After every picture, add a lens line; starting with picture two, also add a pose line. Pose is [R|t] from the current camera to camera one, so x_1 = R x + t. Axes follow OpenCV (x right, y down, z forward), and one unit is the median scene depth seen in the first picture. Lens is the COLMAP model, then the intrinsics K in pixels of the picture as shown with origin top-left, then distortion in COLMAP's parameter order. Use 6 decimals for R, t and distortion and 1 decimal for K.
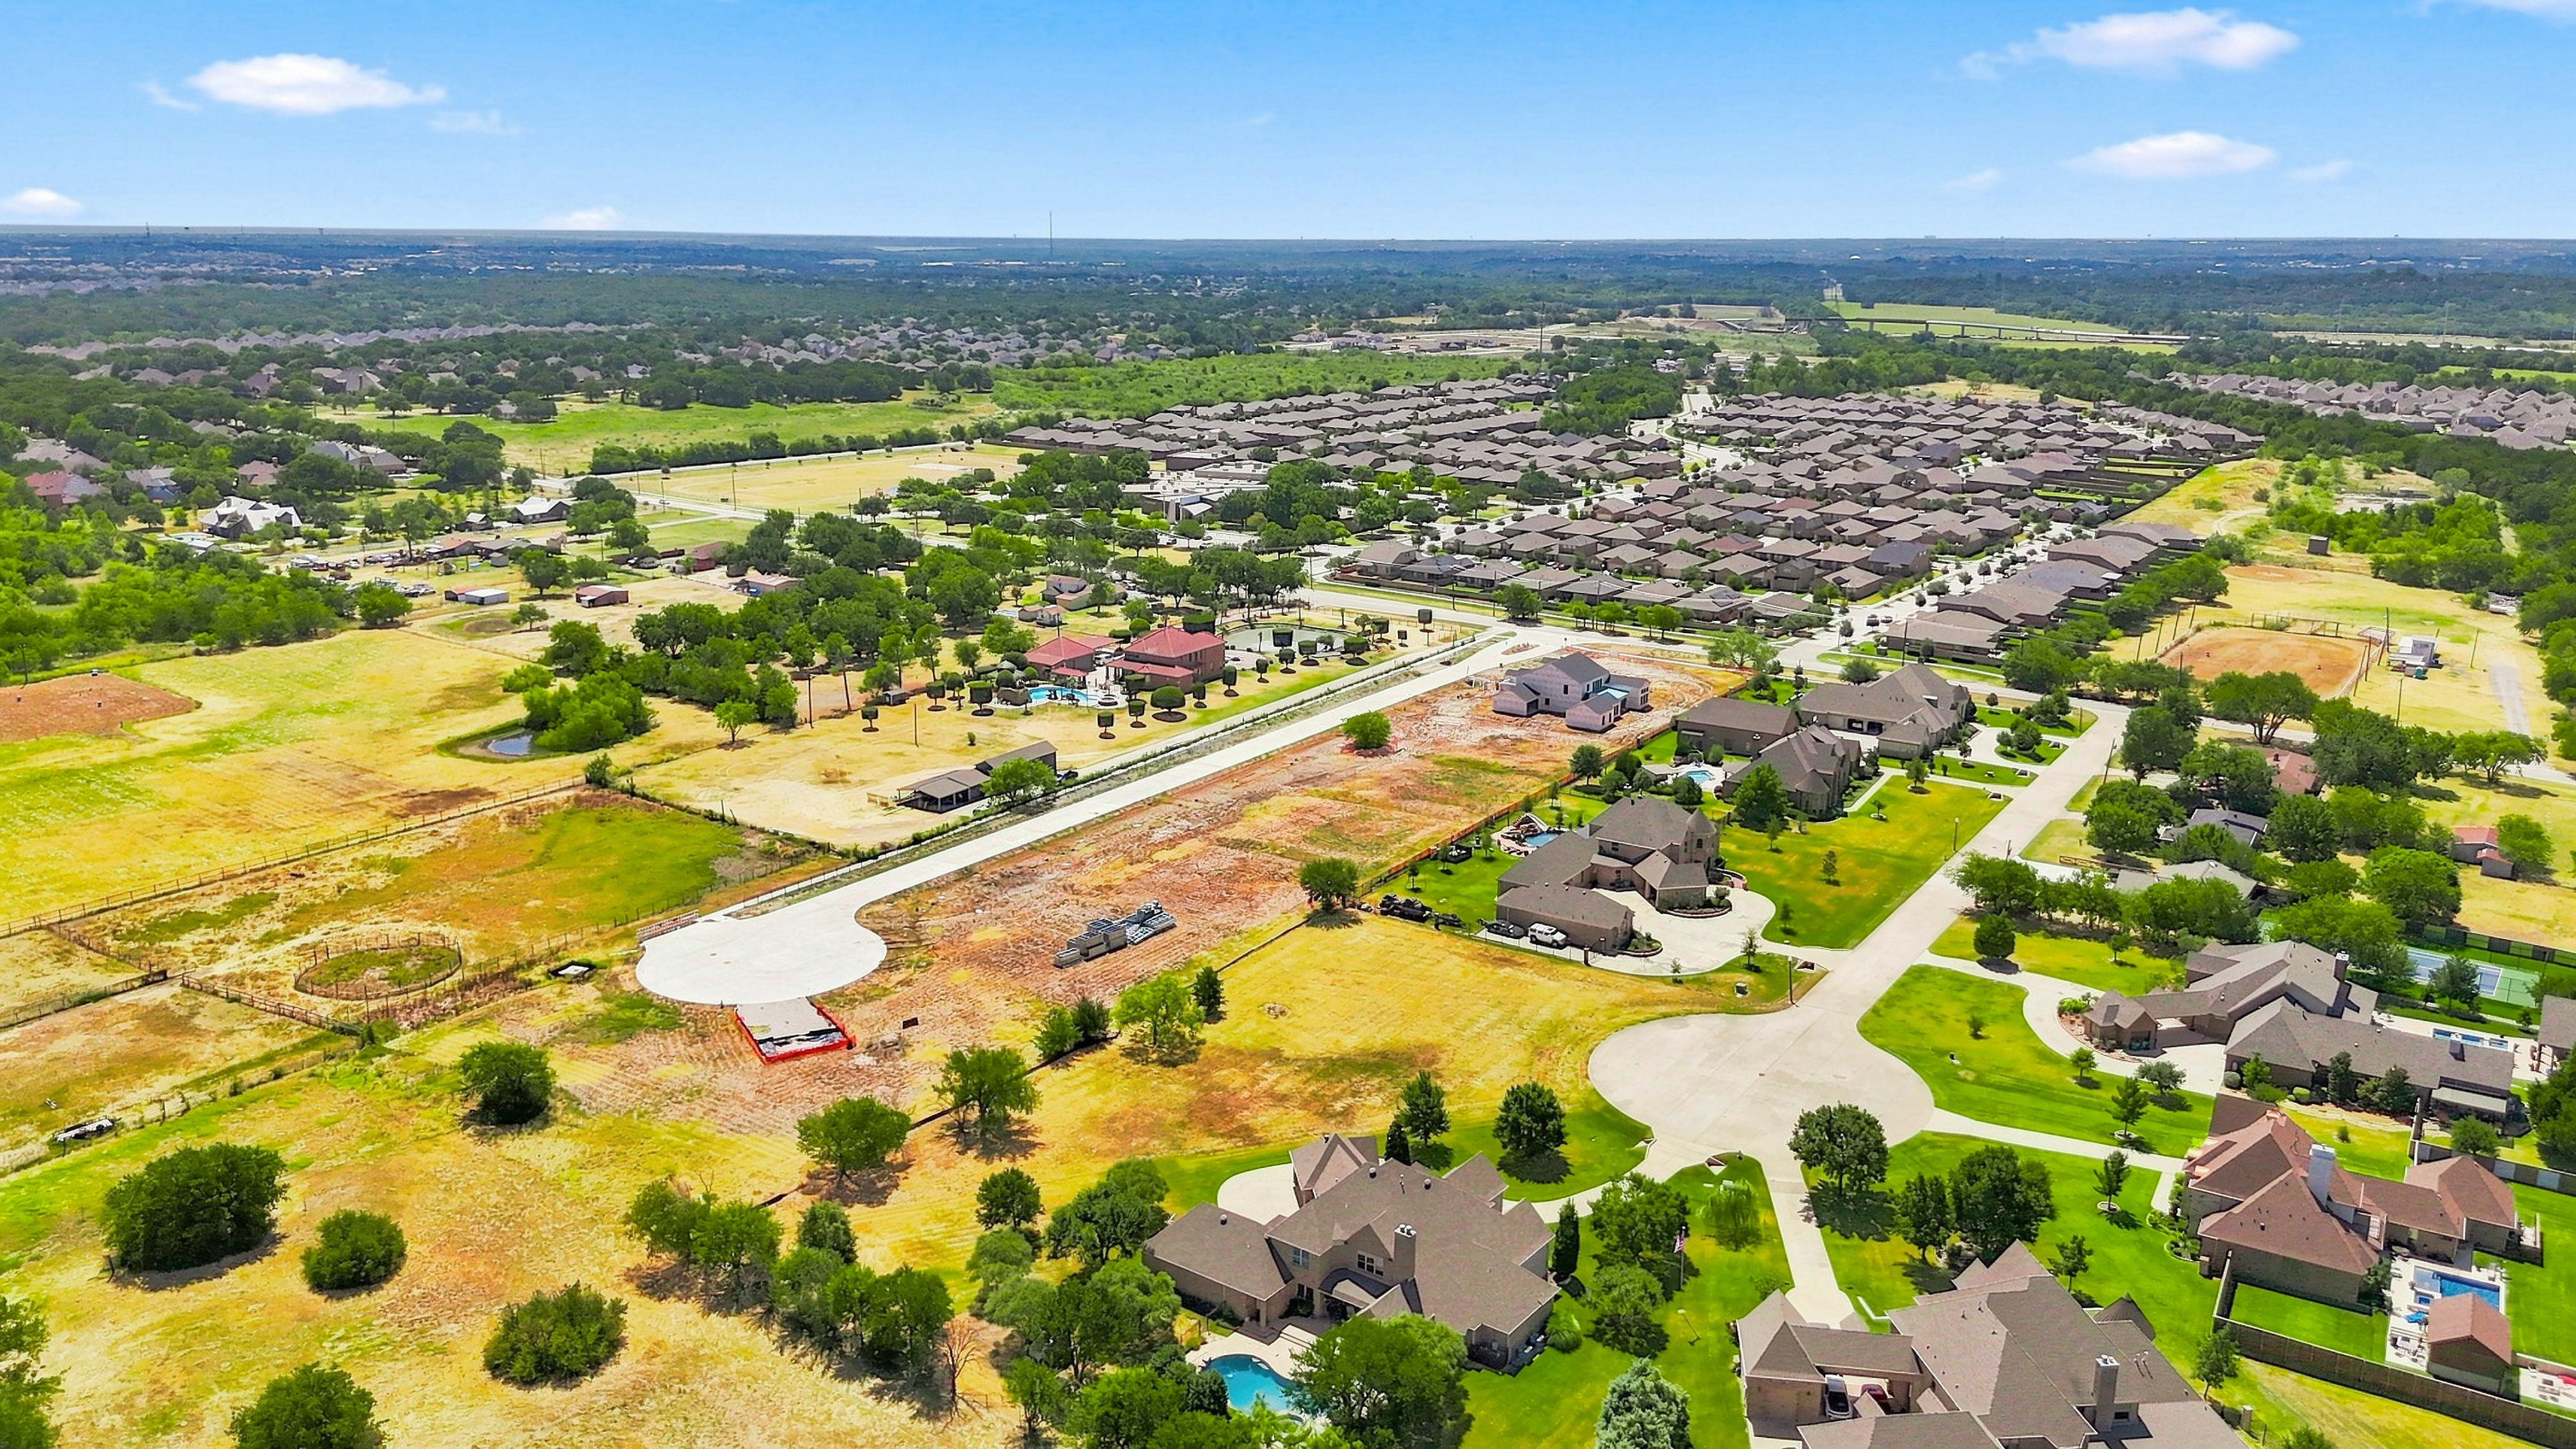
lens RADIAL K [[1898.7, 0, 1288.0], [0, 1898.7, 724.5], [0, 0, 1]] dist [0.069199, -0.073293]
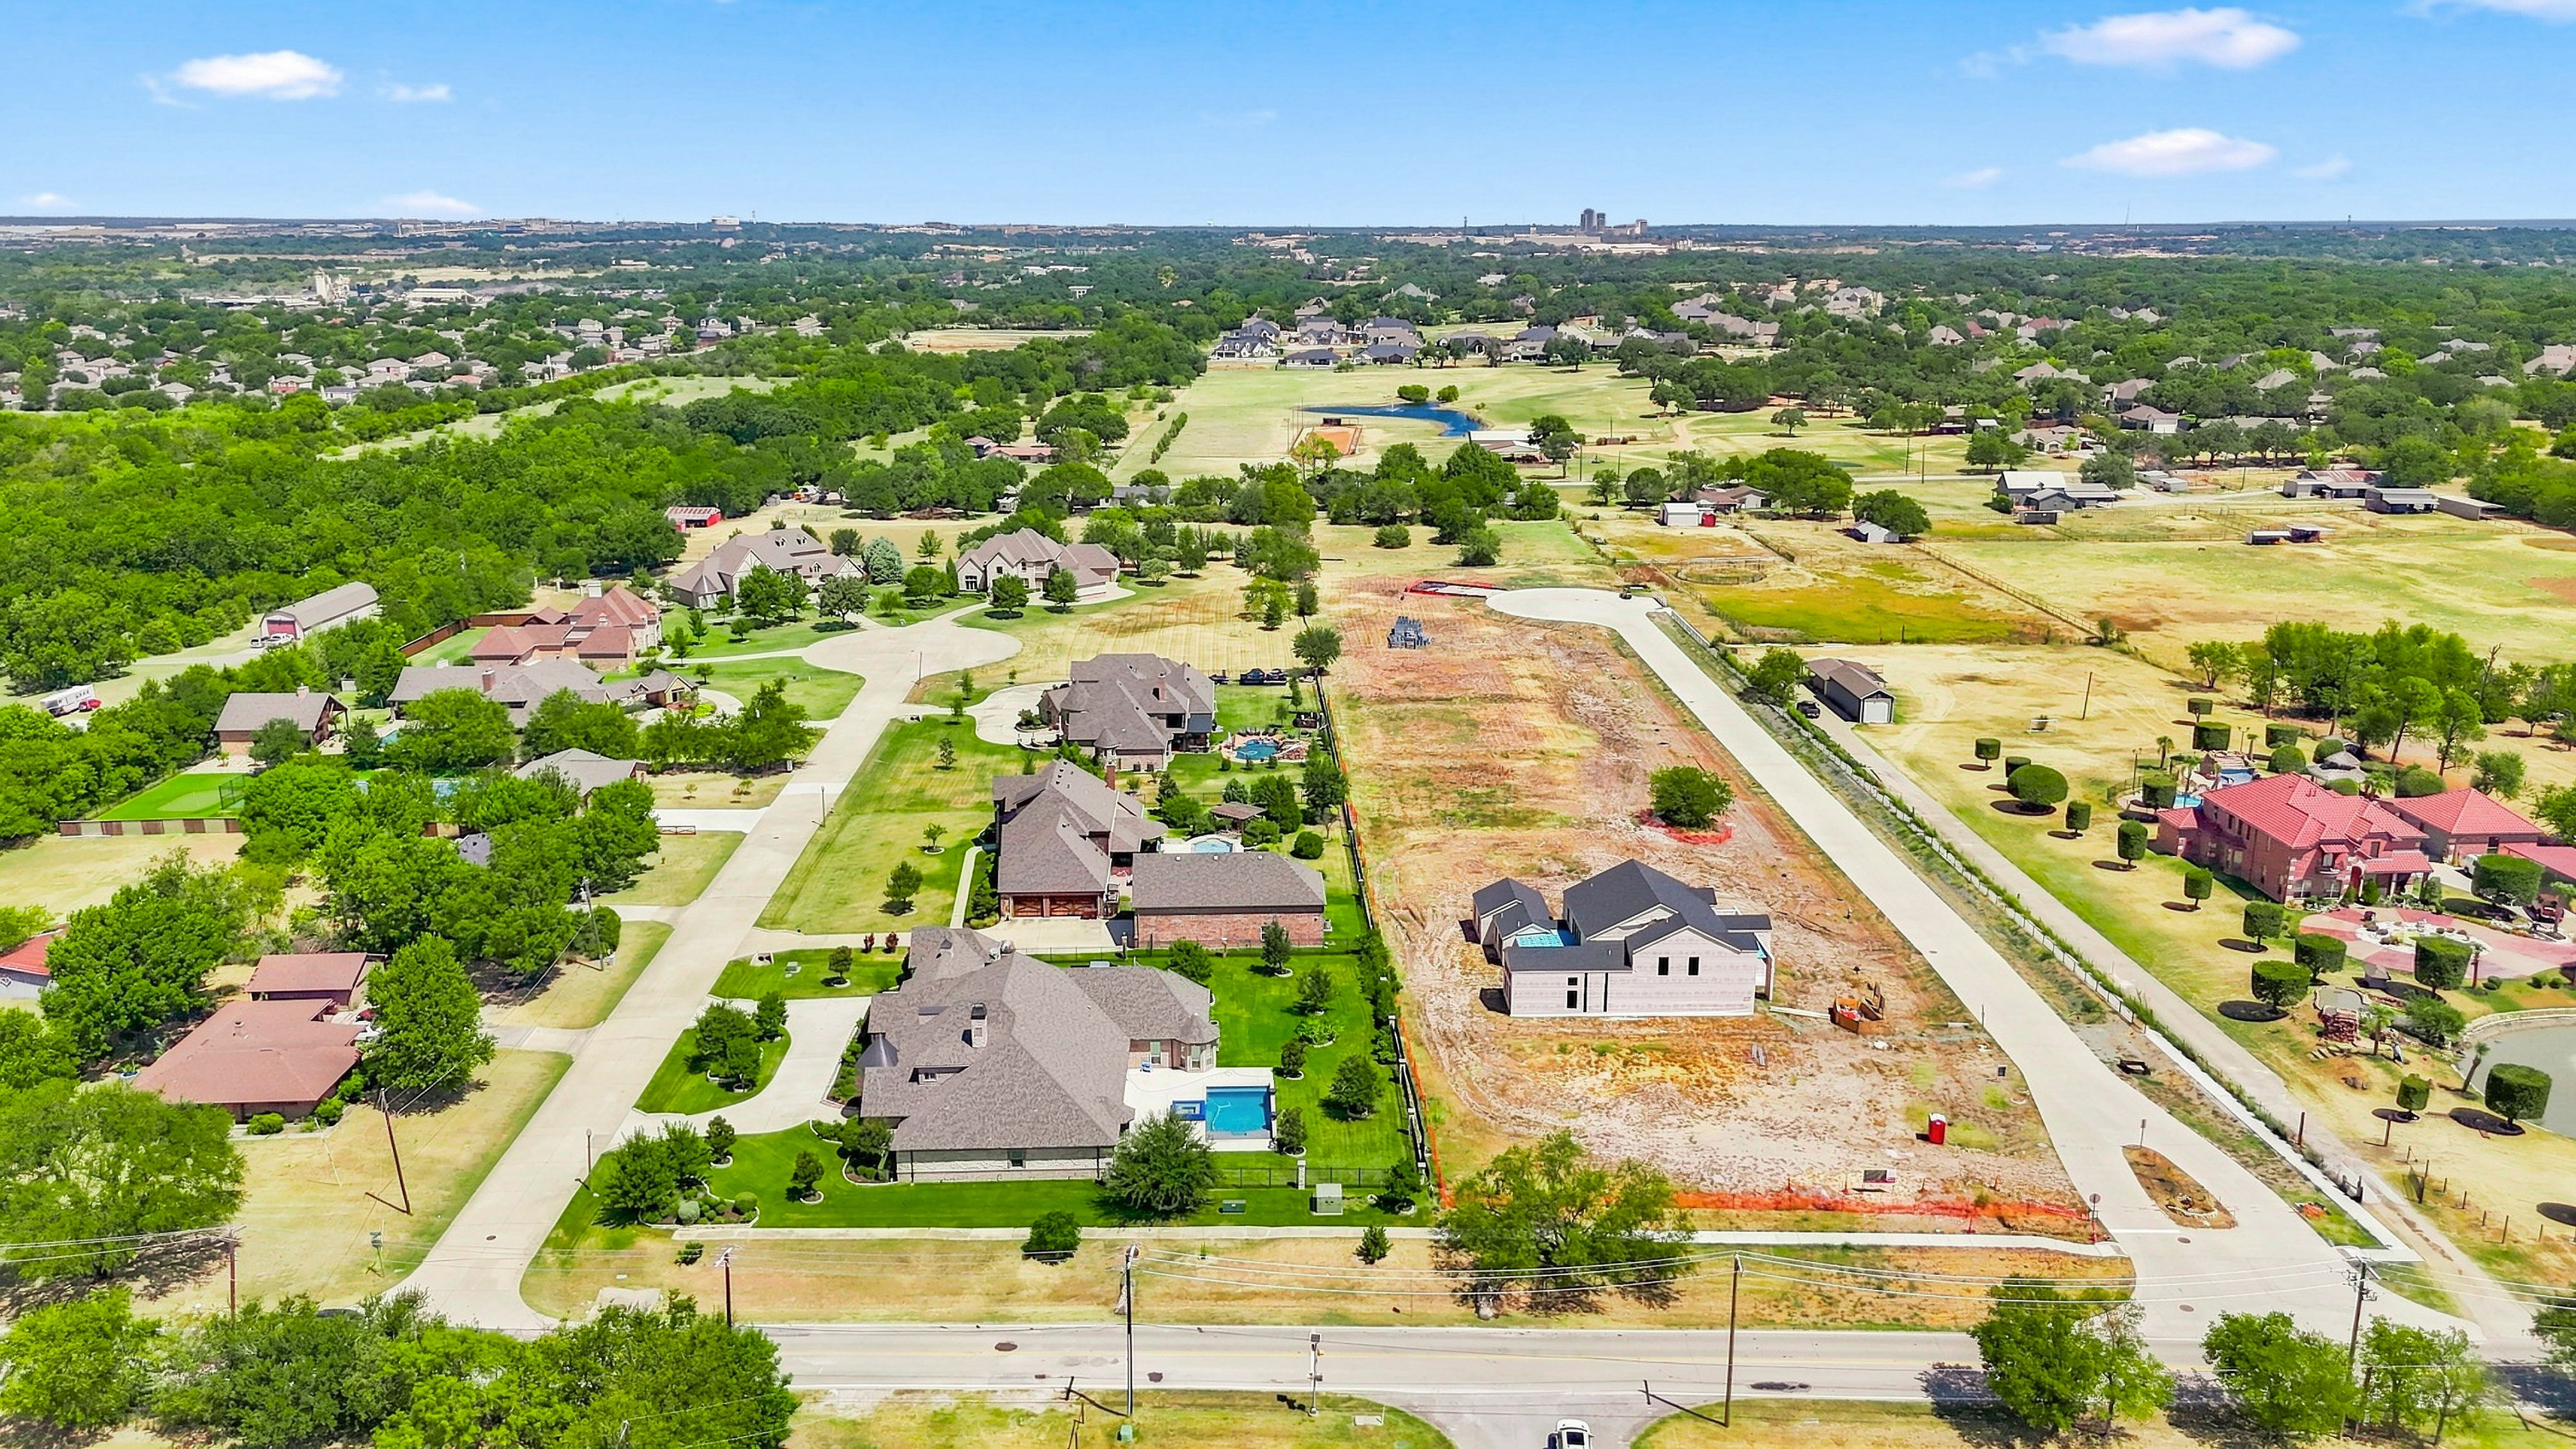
lens RADIAL K [[1898.7, 0, 1288.0], [0, 1898.7, 724.5], [0, 0, 1]] dist [0.069199, -0.073293]
pose [[-0.814930, 0.140307, -0.562320, 0.647659], [-0.152221, 0.884371, 0.441267, -0.358736], [0.559212, 0.445198, -0.699343, 1.687446]]
